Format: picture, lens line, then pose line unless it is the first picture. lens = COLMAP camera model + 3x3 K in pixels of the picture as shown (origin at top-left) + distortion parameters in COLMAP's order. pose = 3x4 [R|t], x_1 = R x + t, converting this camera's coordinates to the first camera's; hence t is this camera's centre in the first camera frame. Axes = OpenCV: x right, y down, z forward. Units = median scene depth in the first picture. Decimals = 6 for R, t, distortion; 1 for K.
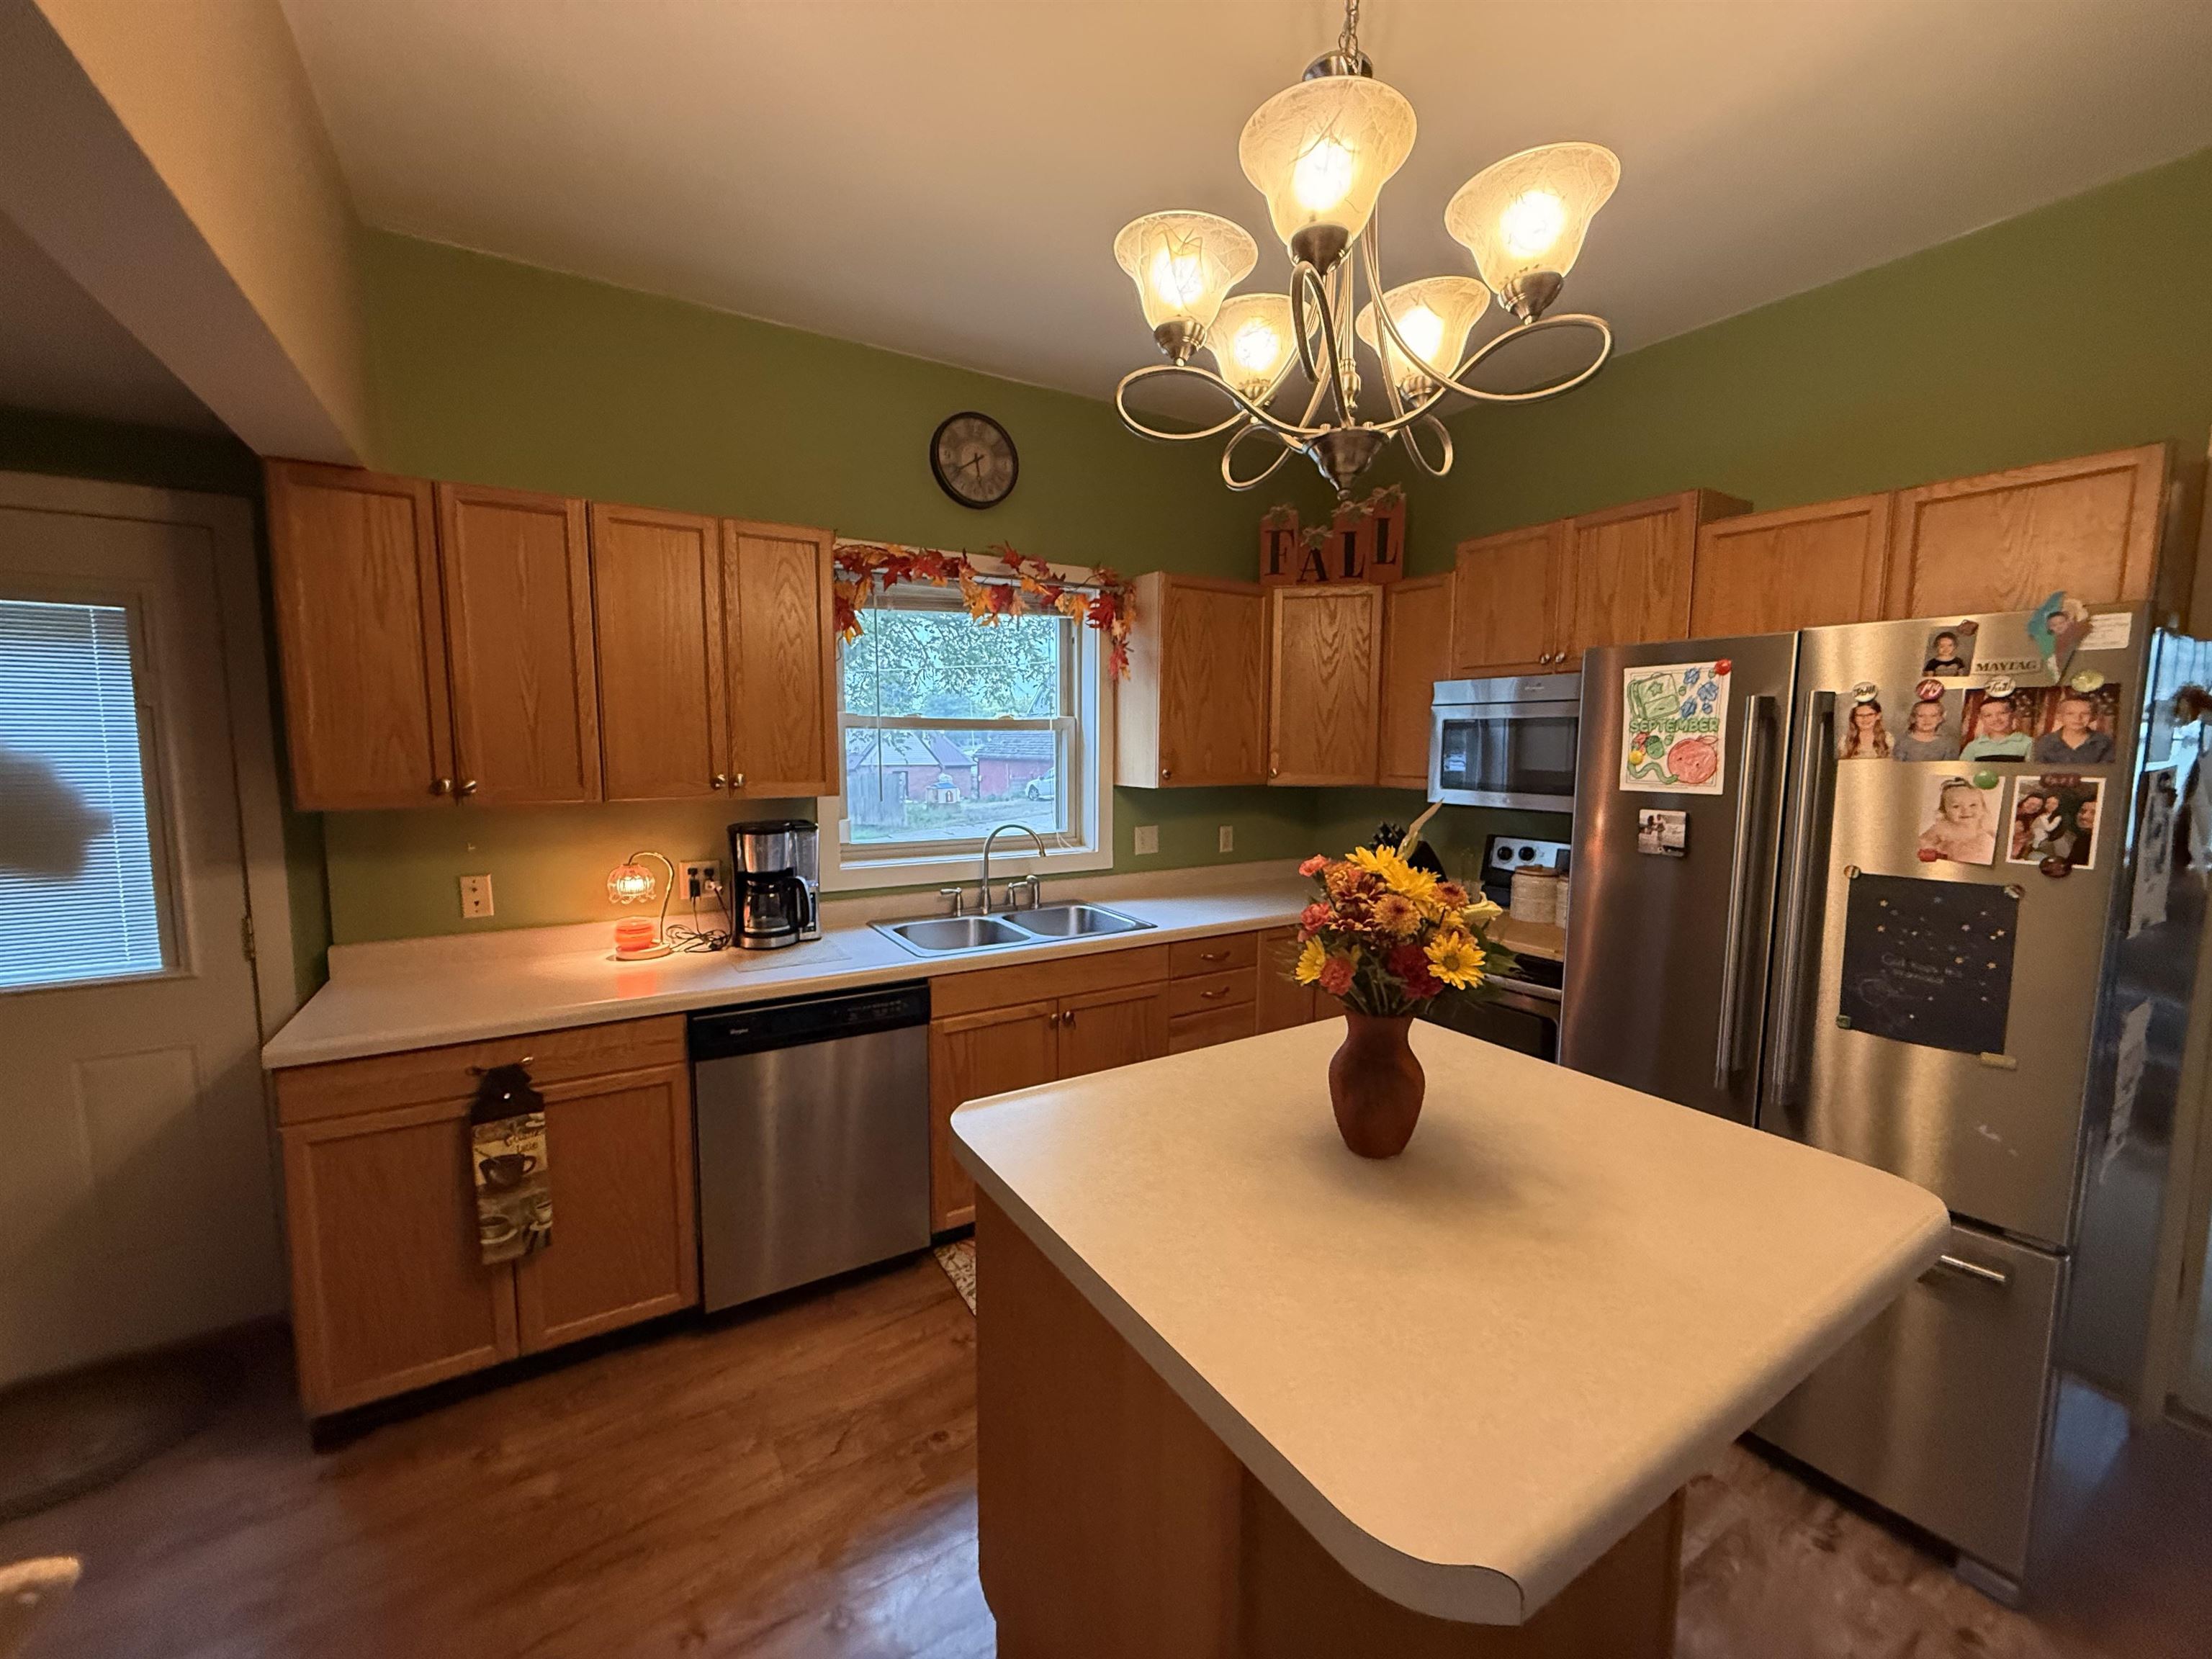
lens RADIAL K [[876.1, 0, 1106.1], [0, 876.1, 827.8], [0, 0, 1]] dist [0.002301, 0.000146]
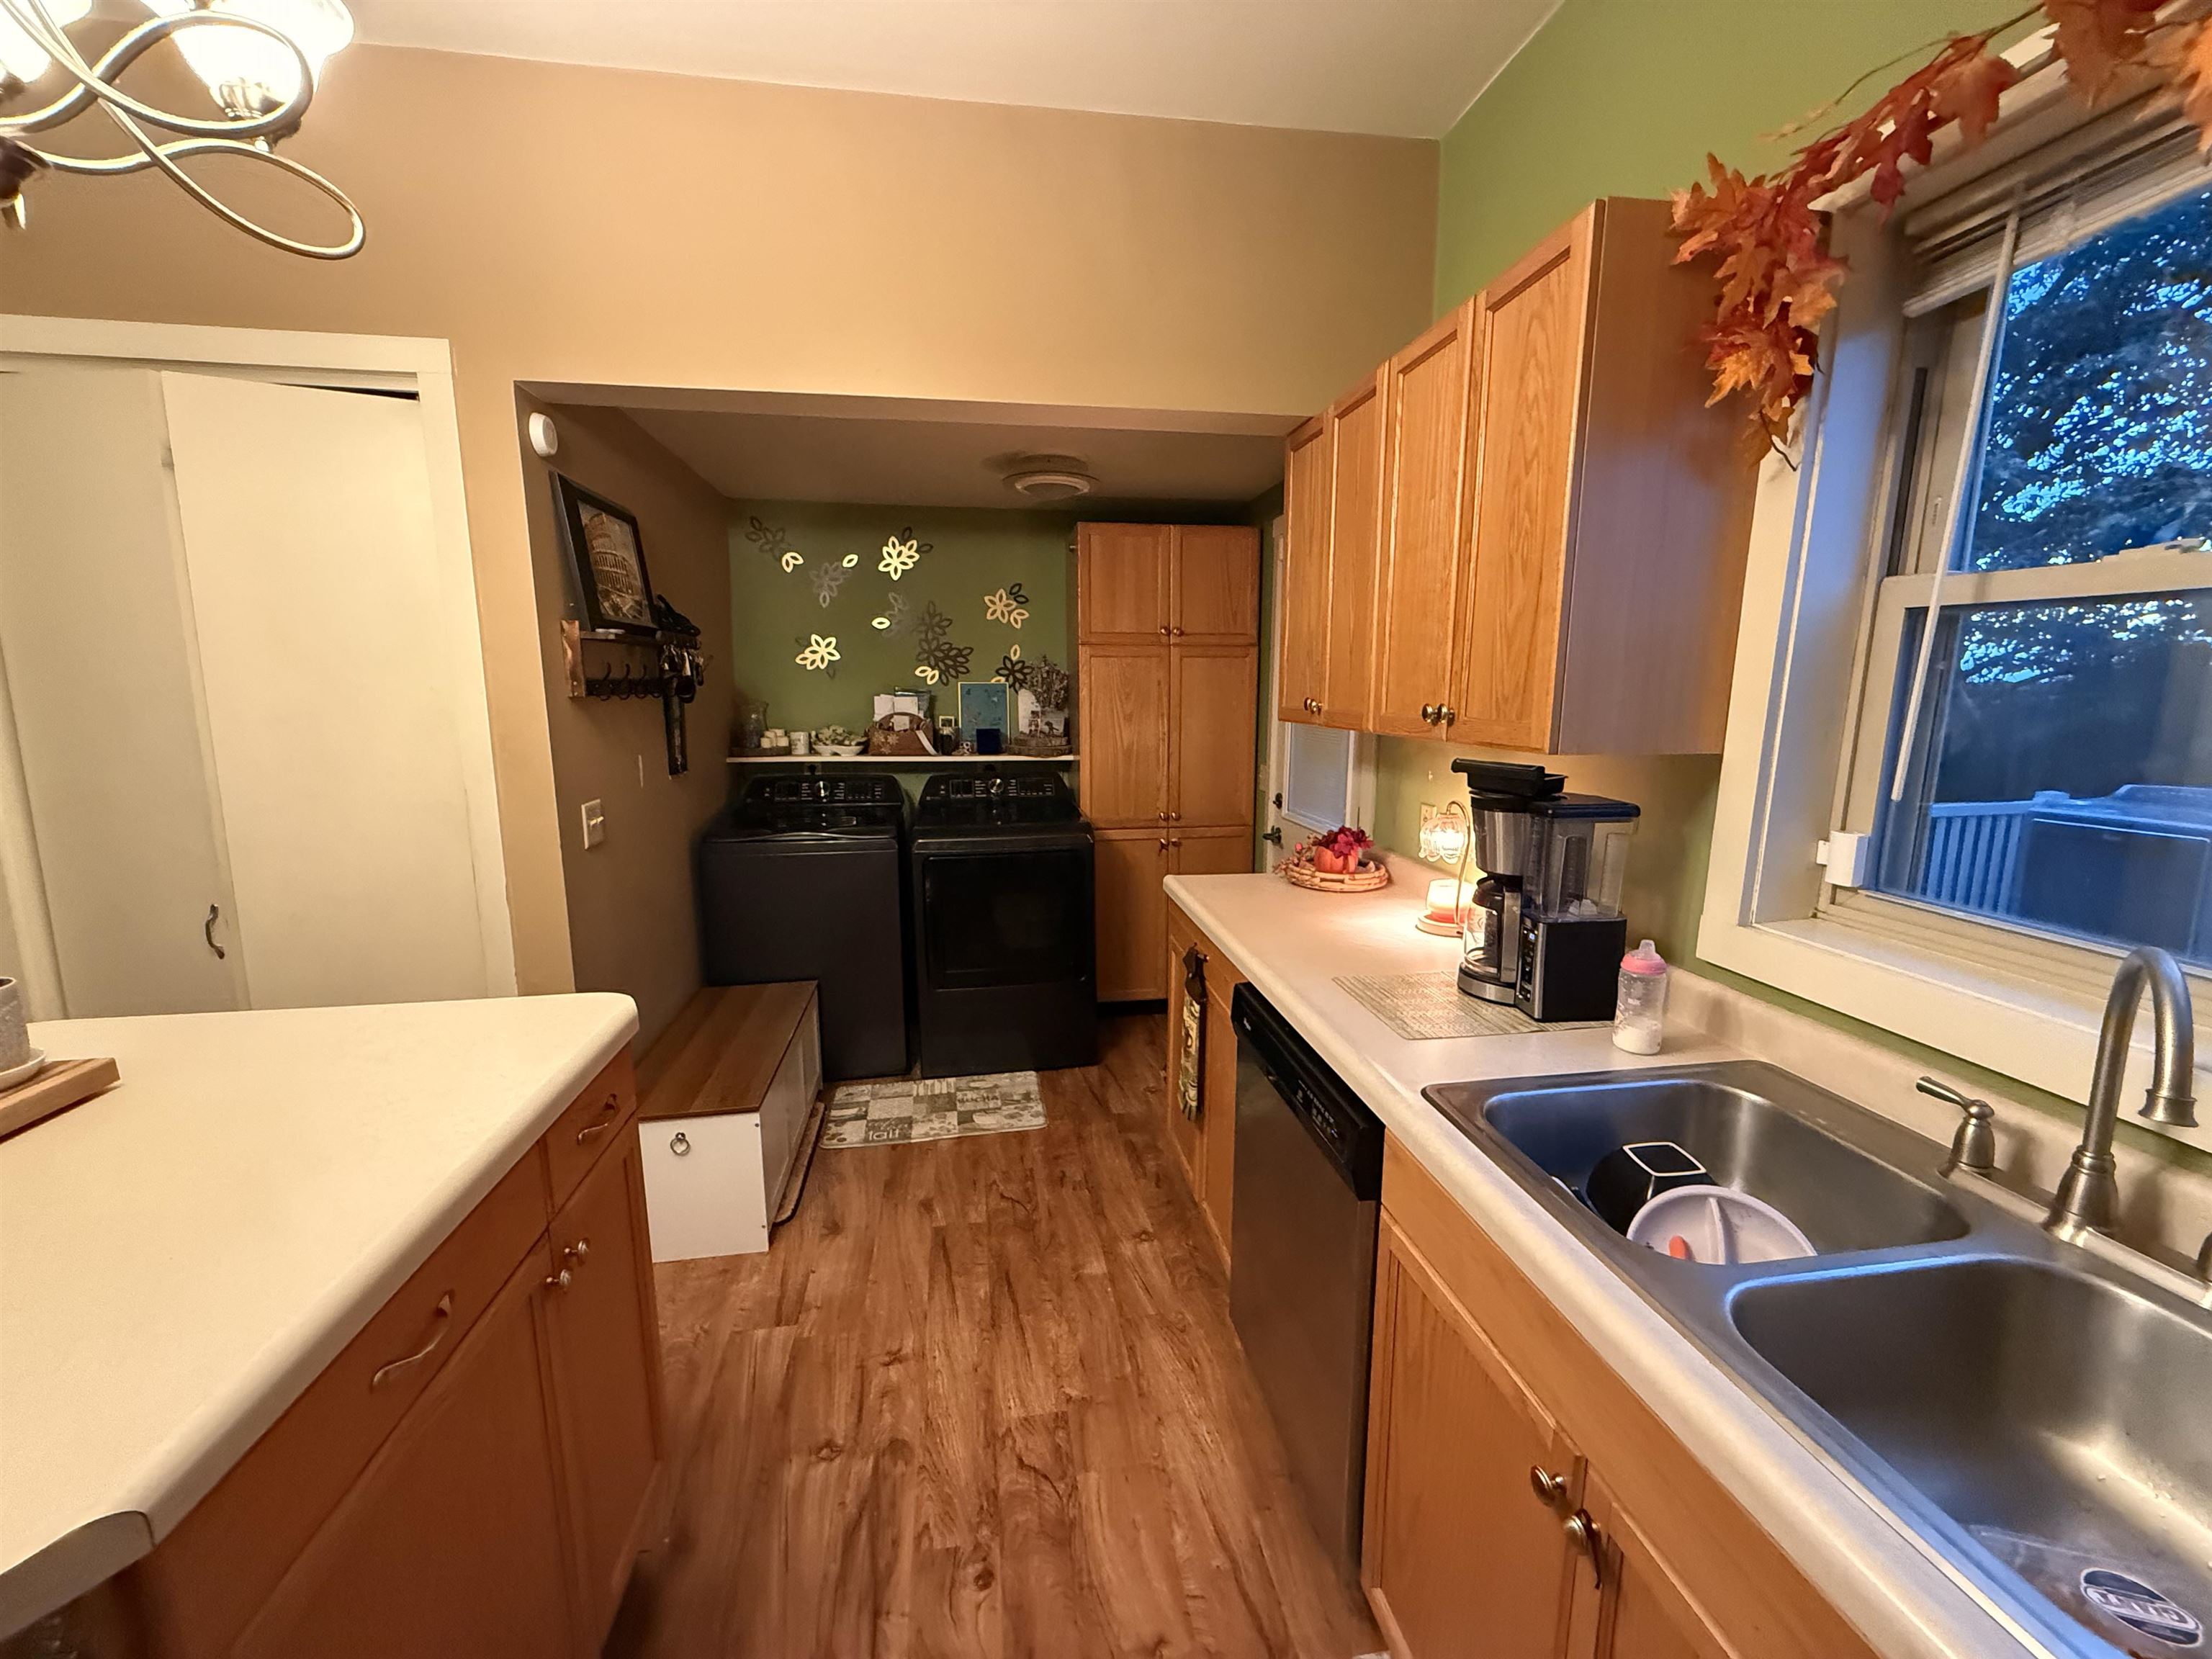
lens RADIAL K [[876.1, 0, 1110.9], [0, 876.1, 828.8], [0, 0, 1]] dist [0.002301, 0.000146]
pose [[-0.395872, 0.140735, -0.907457, 0.363353], [-0.101195, 0.975483, 0.195431, -0.098476], [0.912713, 0.169196, -0.371925, 1.264931]]
